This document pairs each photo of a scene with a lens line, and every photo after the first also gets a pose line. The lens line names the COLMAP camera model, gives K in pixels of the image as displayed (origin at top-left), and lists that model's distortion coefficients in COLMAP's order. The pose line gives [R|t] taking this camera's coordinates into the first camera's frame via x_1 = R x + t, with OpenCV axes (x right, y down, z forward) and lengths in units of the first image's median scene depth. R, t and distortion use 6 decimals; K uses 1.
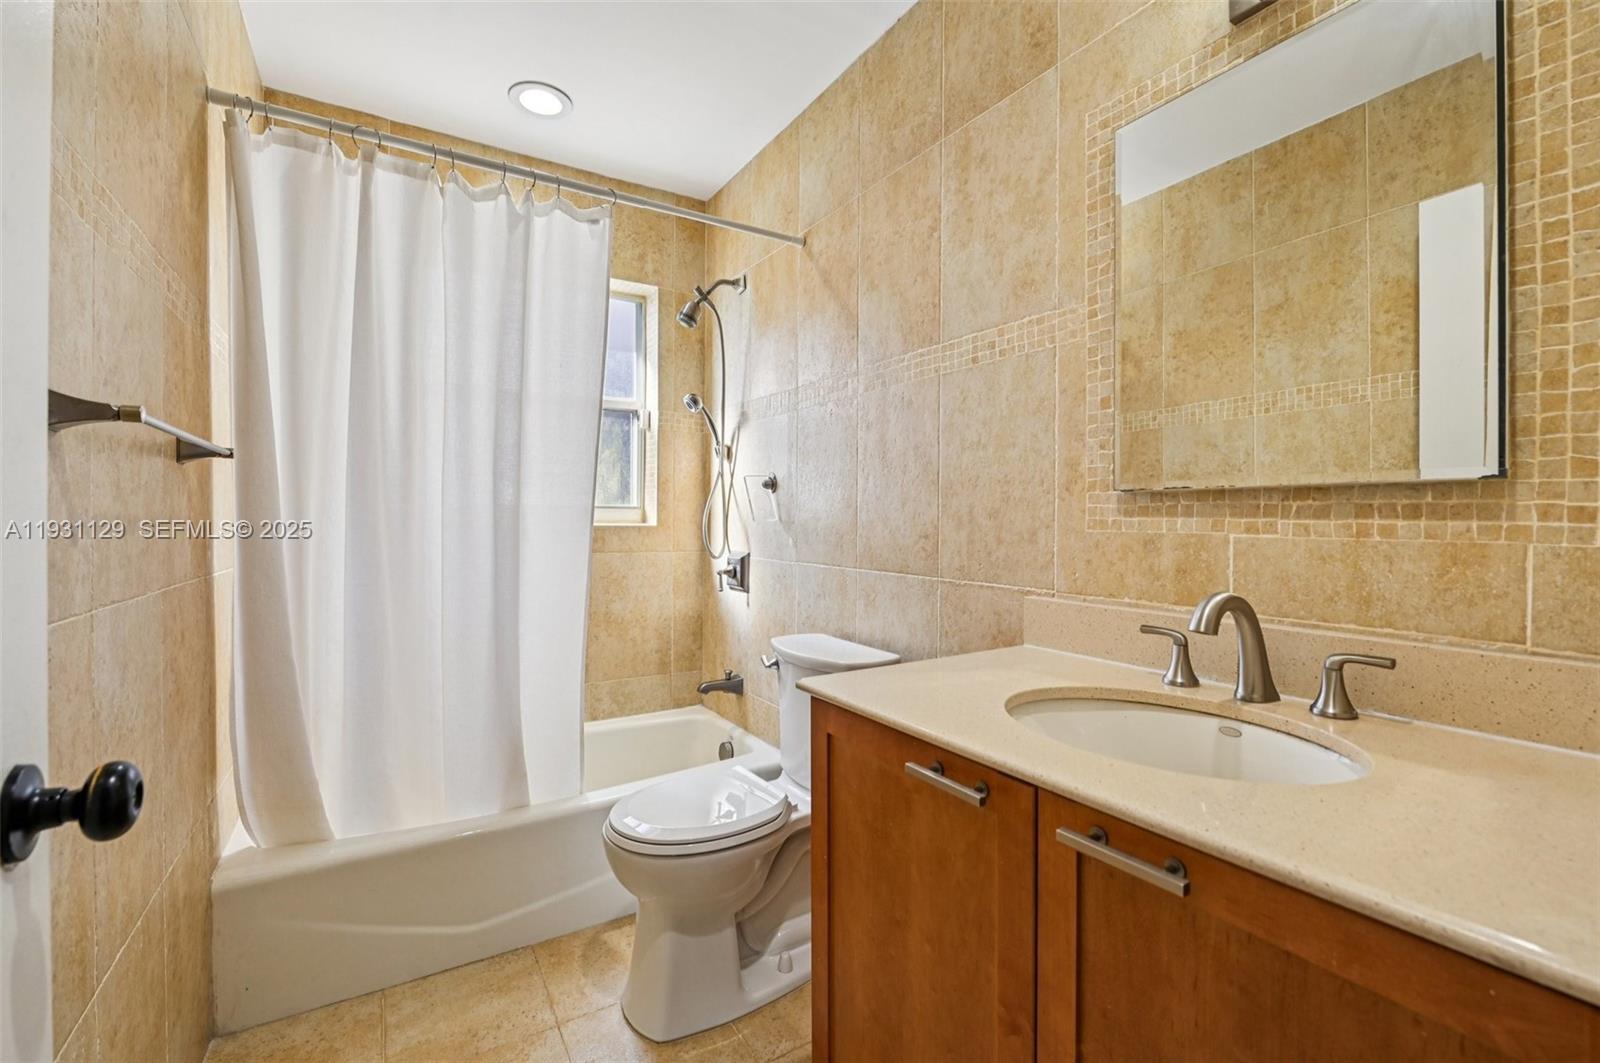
lens RADIAL K [[672.1, 0, 794.8], [0, 672.1, 526.7], [0, 0, 1]] dist [-0.007623, -0.000750]
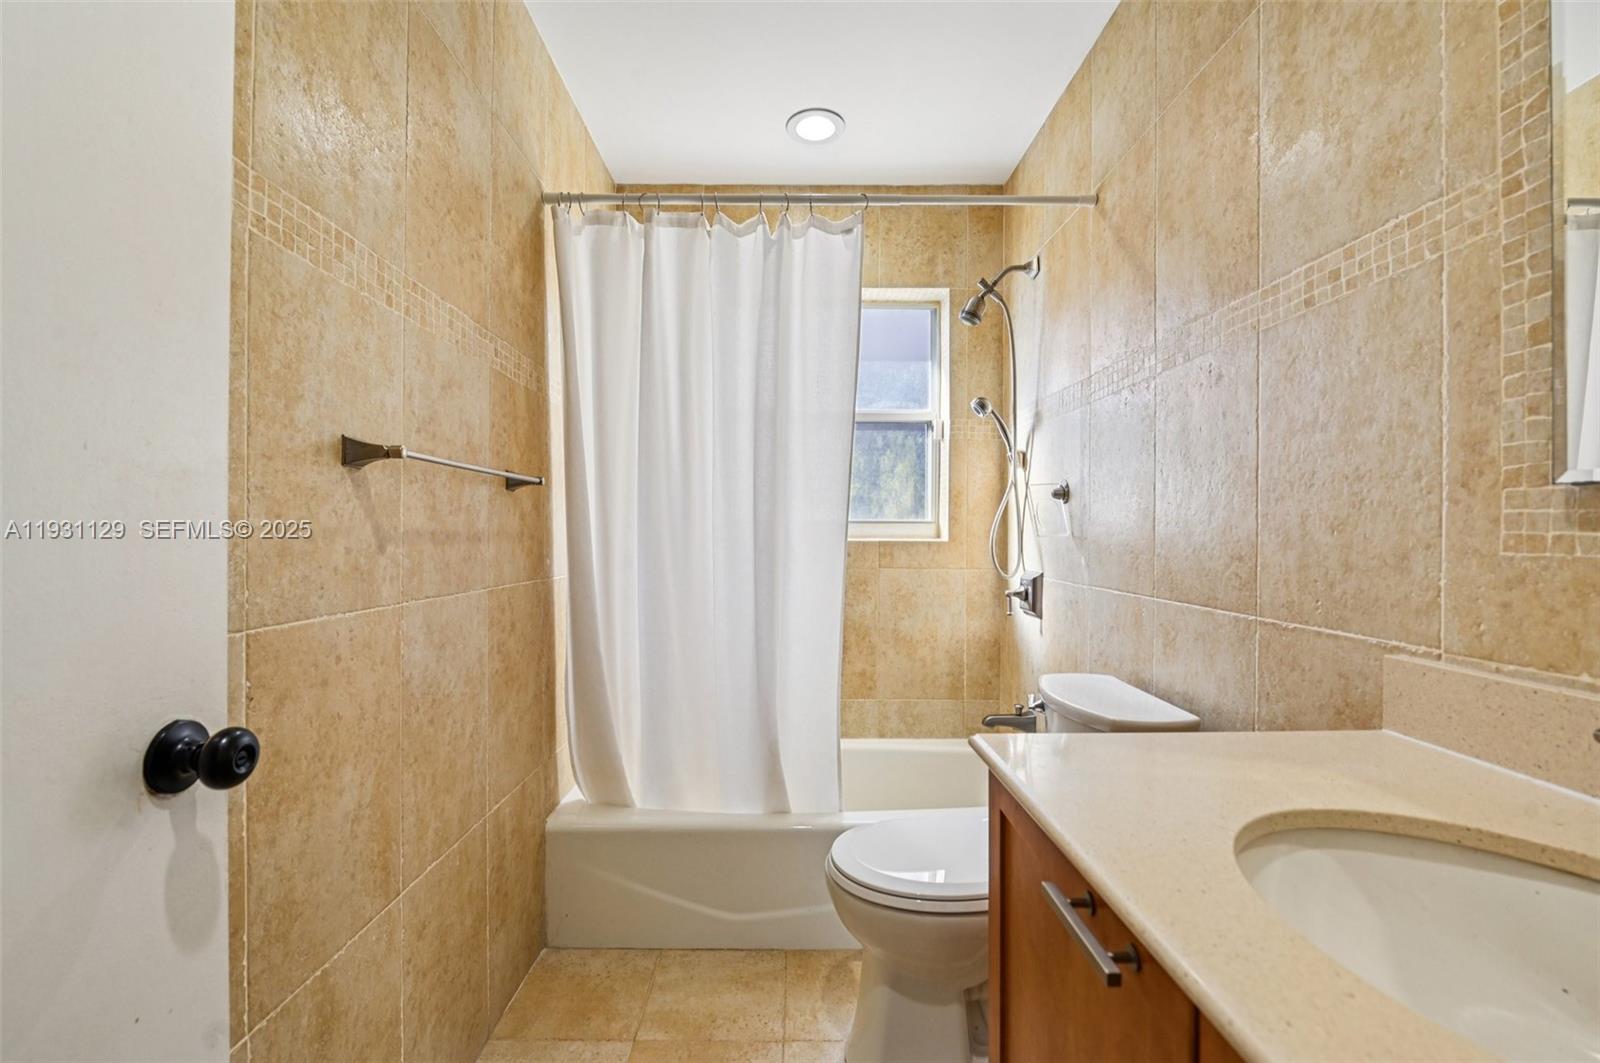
lens RADIAL K [[669.6, 0, 798.1], [0, 669.6, 538.6], [0, 0, 1]] dist [-0.007765, -0.001160]
pose [[0.858063, 0.003332, -0.513534, 0.169387], [-0.005945, 0.999976, -0.003445, -0.001335], [0.513511, 0.006009, 0.858062, 0.149694]]
